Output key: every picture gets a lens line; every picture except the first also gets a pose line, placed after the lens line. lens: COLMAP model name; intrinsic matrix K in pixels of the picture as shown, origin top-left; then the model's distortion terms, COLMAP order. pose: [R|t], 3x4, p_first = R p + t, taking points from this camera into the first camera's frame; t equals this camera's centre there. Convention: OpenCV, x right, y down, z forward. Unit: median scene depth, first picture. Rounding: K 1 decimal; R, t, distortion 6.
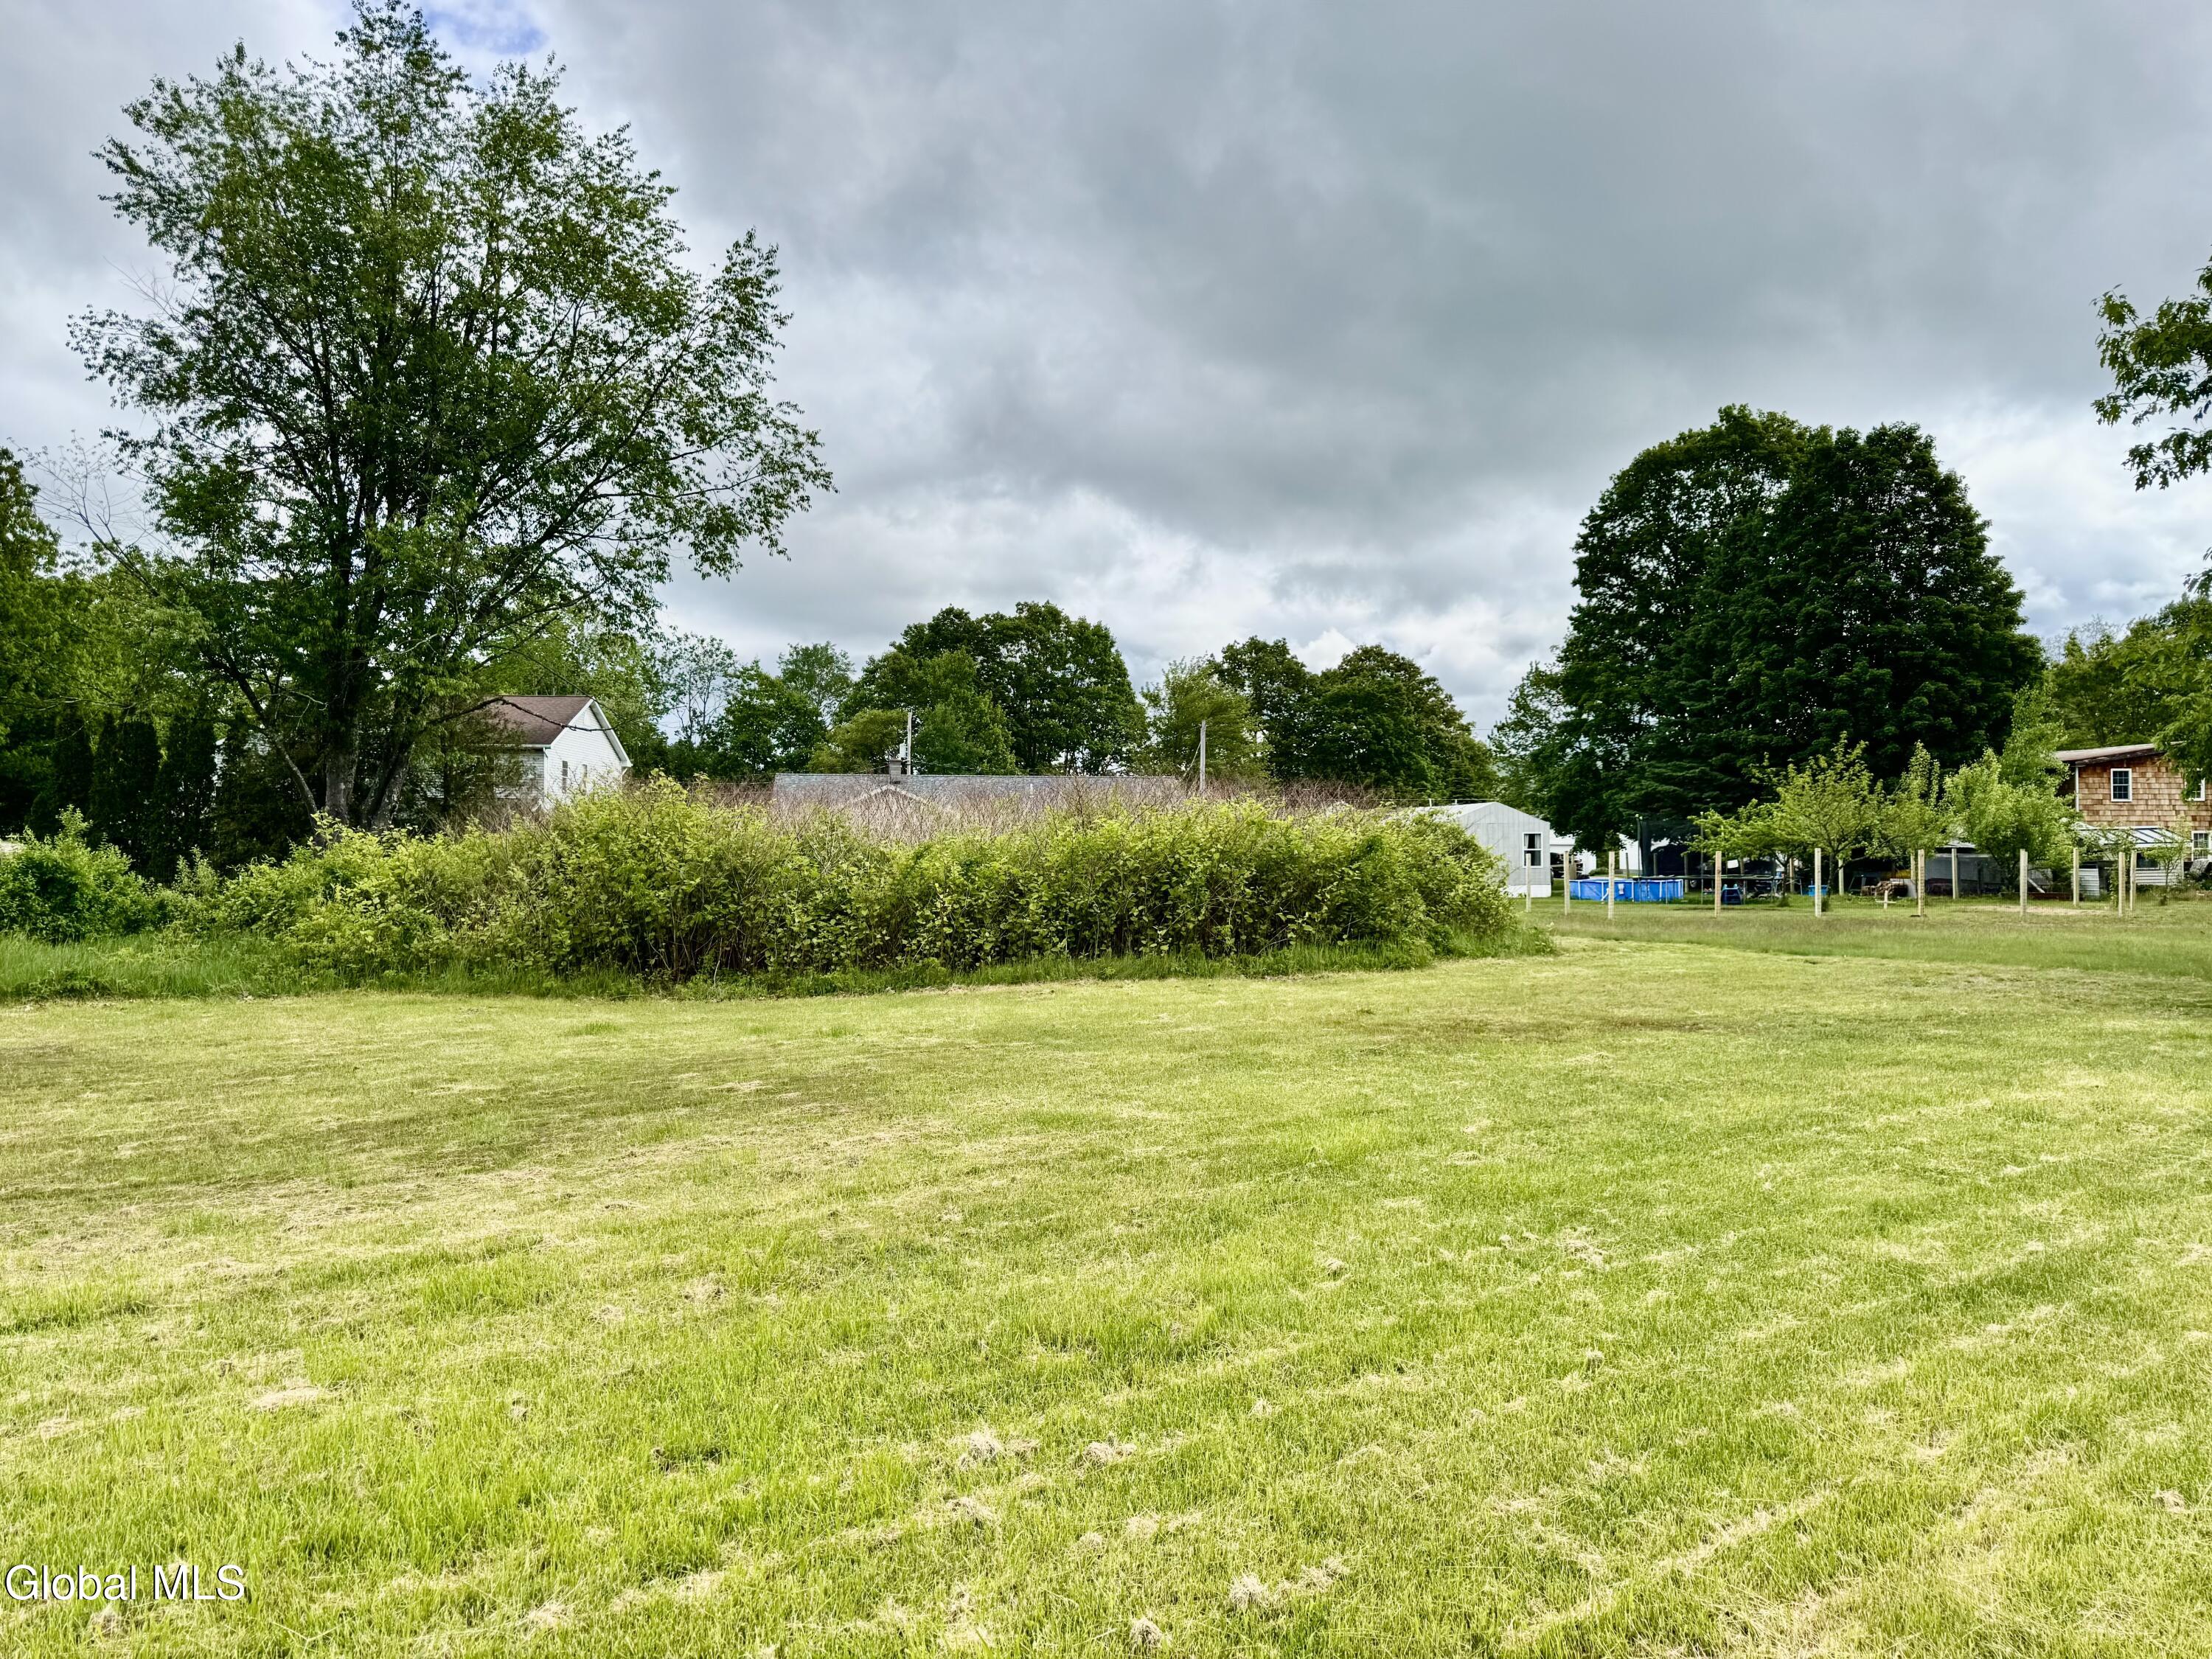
lens RADIAL K [[1573.6, 0, 1106.0], [0, 1573.6, 829.5], [0, 0, 1]] dist [0.079226, -0.079162]
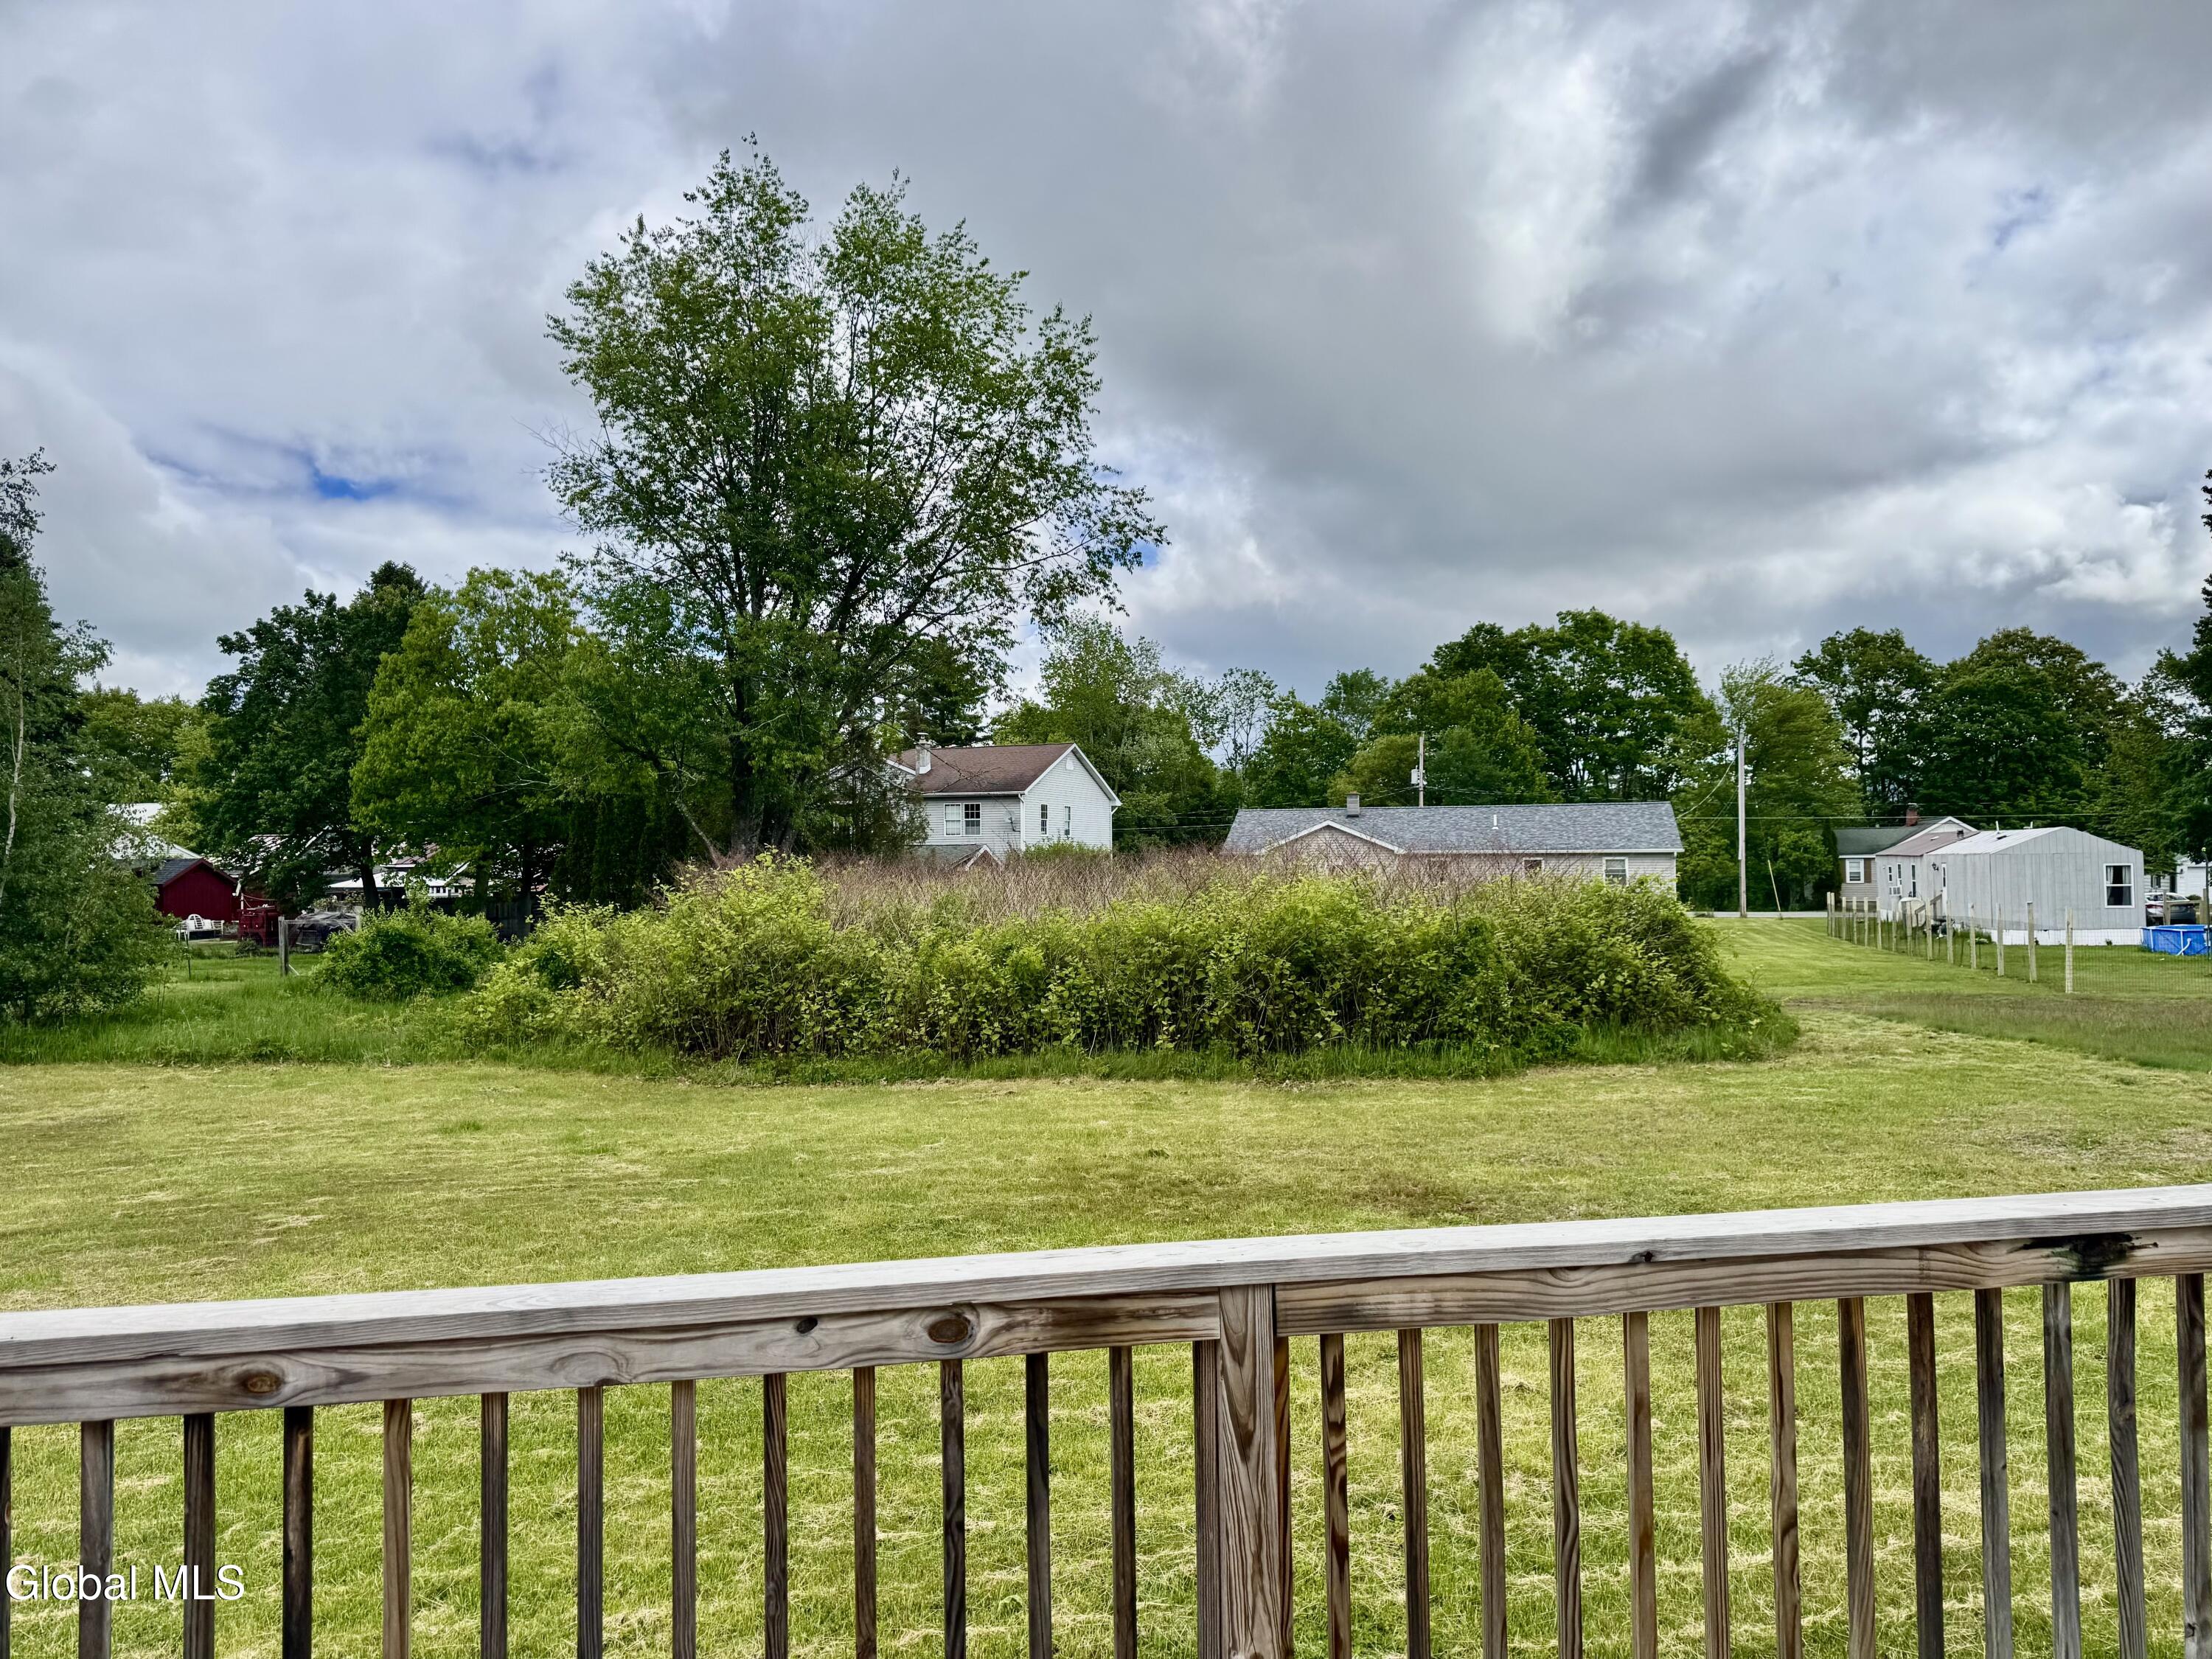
lens RADIAL K [[1573.6, 0, 1106.0], [0, 1573.6, 829.5], [0, 0, 1]] dist [0.079226, -0.079162]
pose [[0.911344, -0.017367, -0.411280, 0.122209], [0.014724, 0.999846, -0.009594, -0.013922], [0.411383, 0.002688, 0.911459, 0.041143]]
